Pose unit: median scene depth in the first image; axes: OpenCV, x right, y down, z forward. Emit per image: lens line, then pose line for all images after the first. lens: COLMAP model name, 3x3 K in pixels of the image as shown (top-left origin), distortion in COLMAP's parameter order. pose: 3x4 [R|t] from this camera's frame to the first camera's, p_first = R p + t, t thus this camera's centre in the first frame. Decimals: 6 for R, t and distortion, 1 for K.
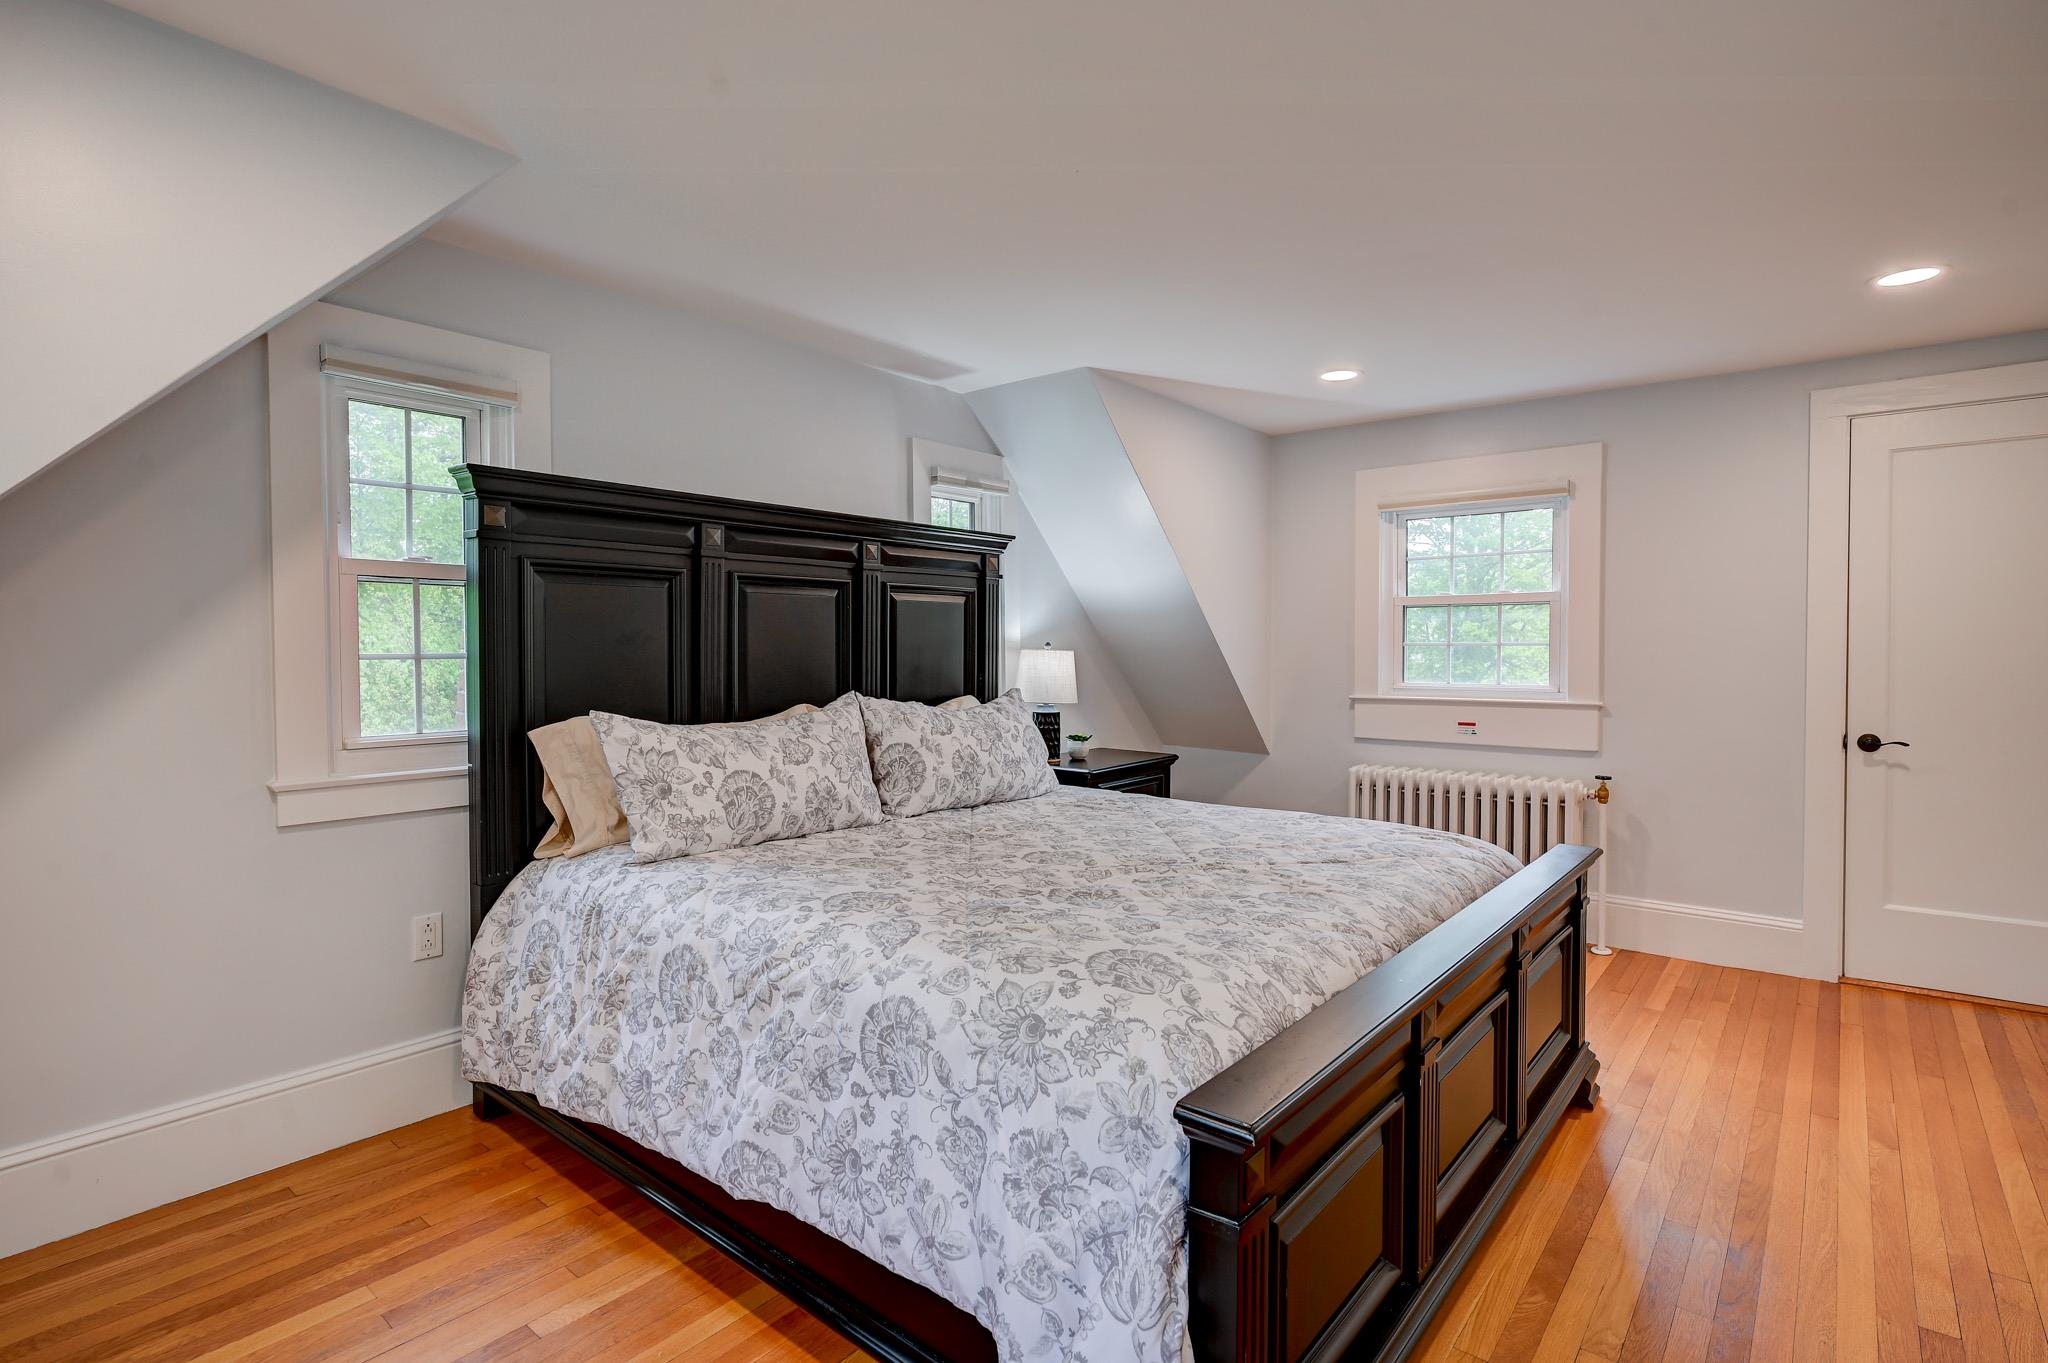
lens RADIAL K [[1035.5, 0, 1024.0], [0, 1035.5, 681.5], [0, 0, 1]] dist [0.002127, 0.000279]
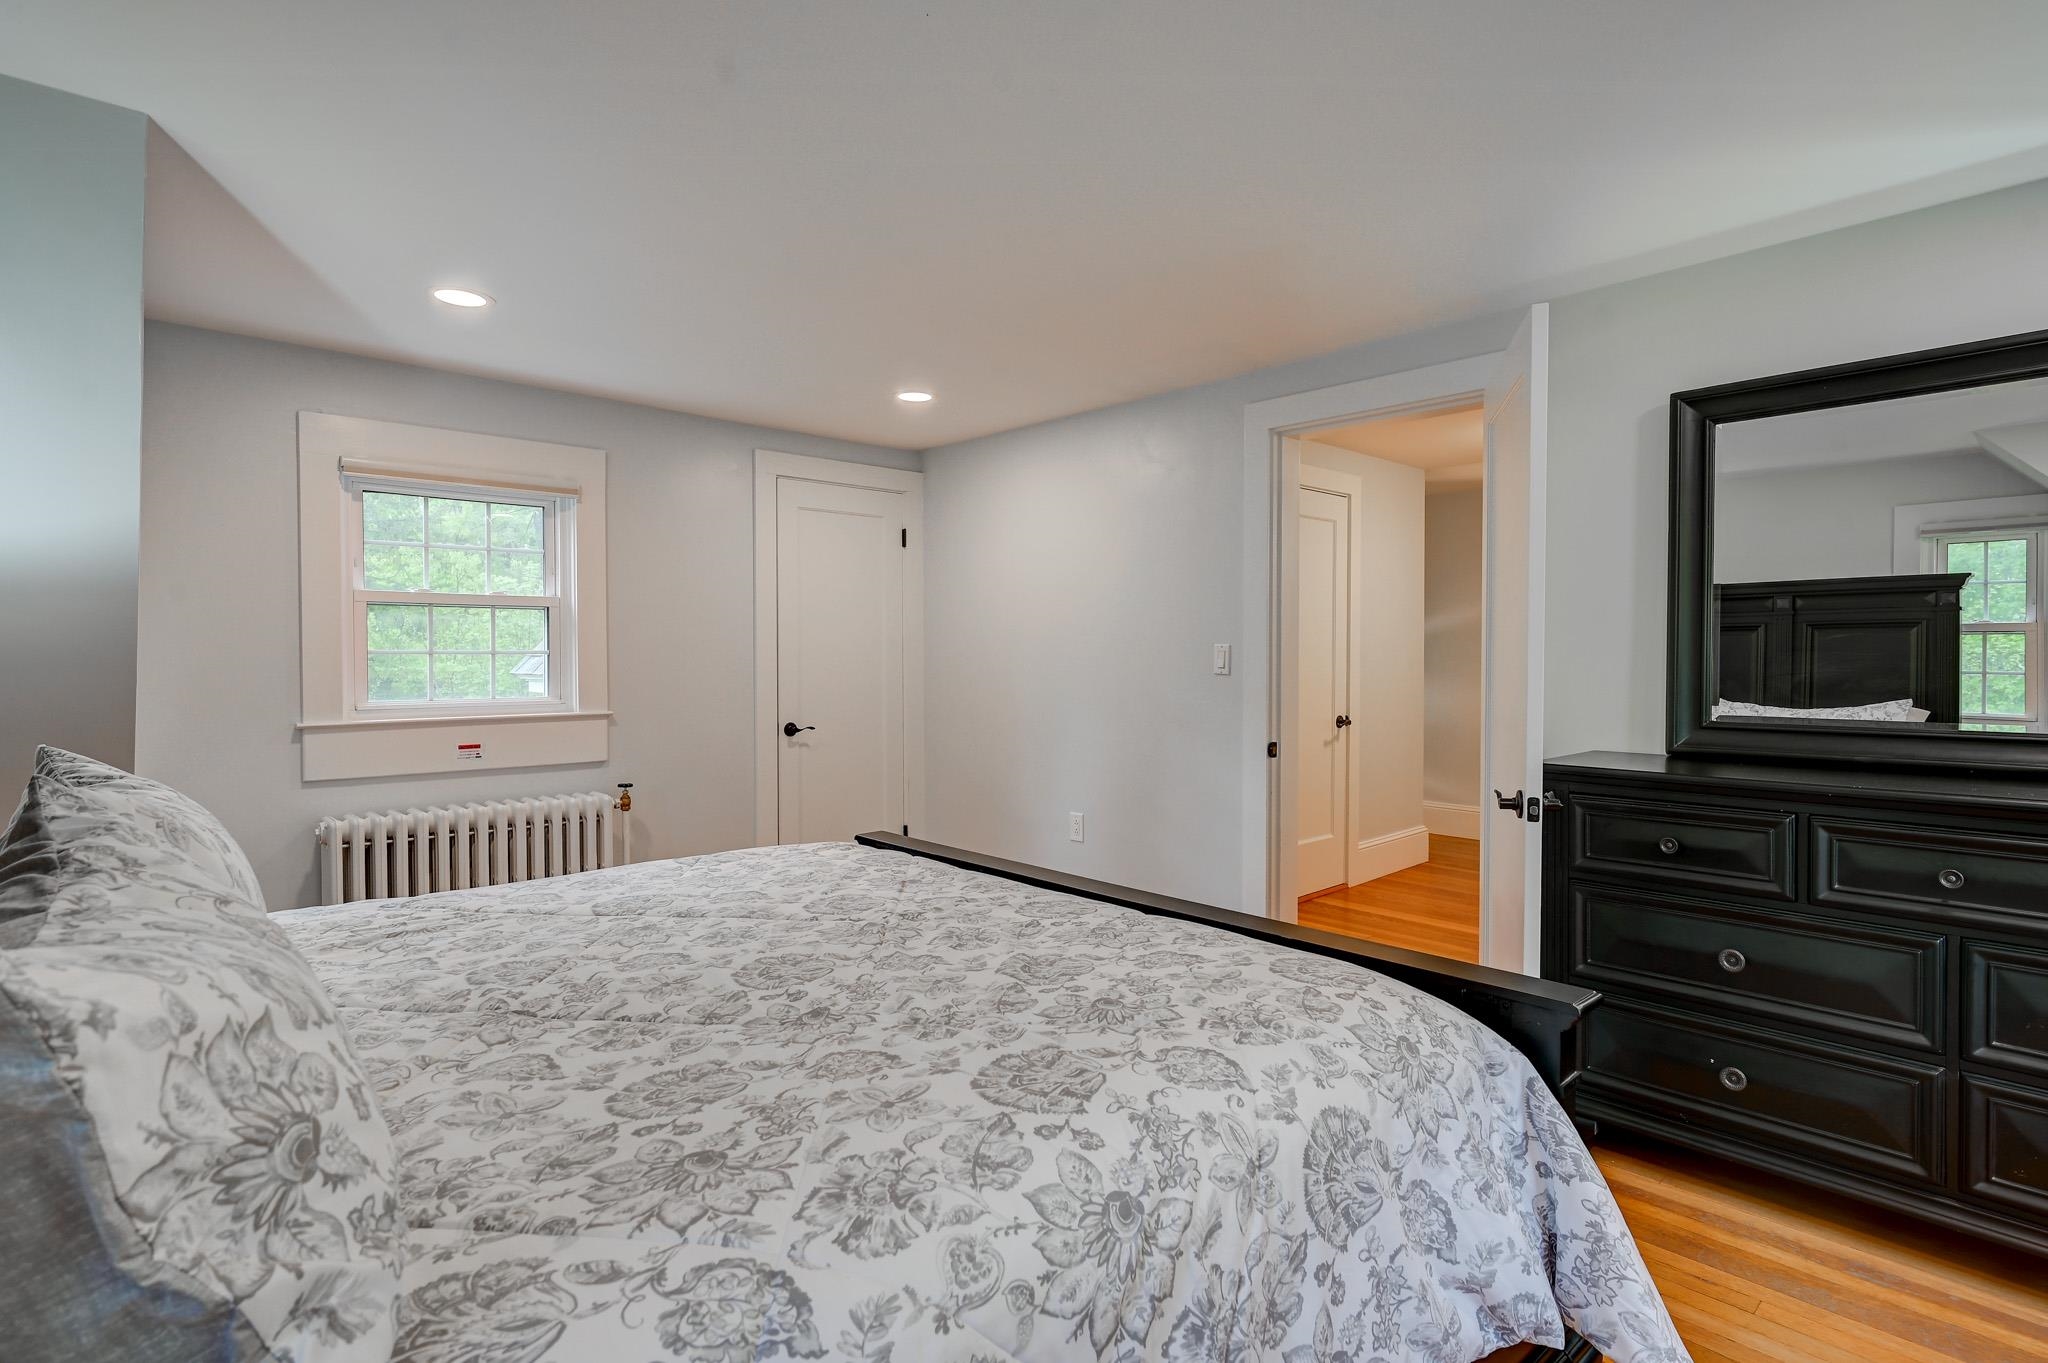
lens RADIAL K [[1035.5, 0, 1024.0], [0, 1035.5, 681.5], [0, 0, 1]] dist [0.002127, 0.000279]
pose [[0.116077, -0.024444, 0.992939, -0.476789], [0.033187, 0.999234, 0.020720, -0.019631], [-0.992686, 0.030547, 0.116799, 0.596064]]
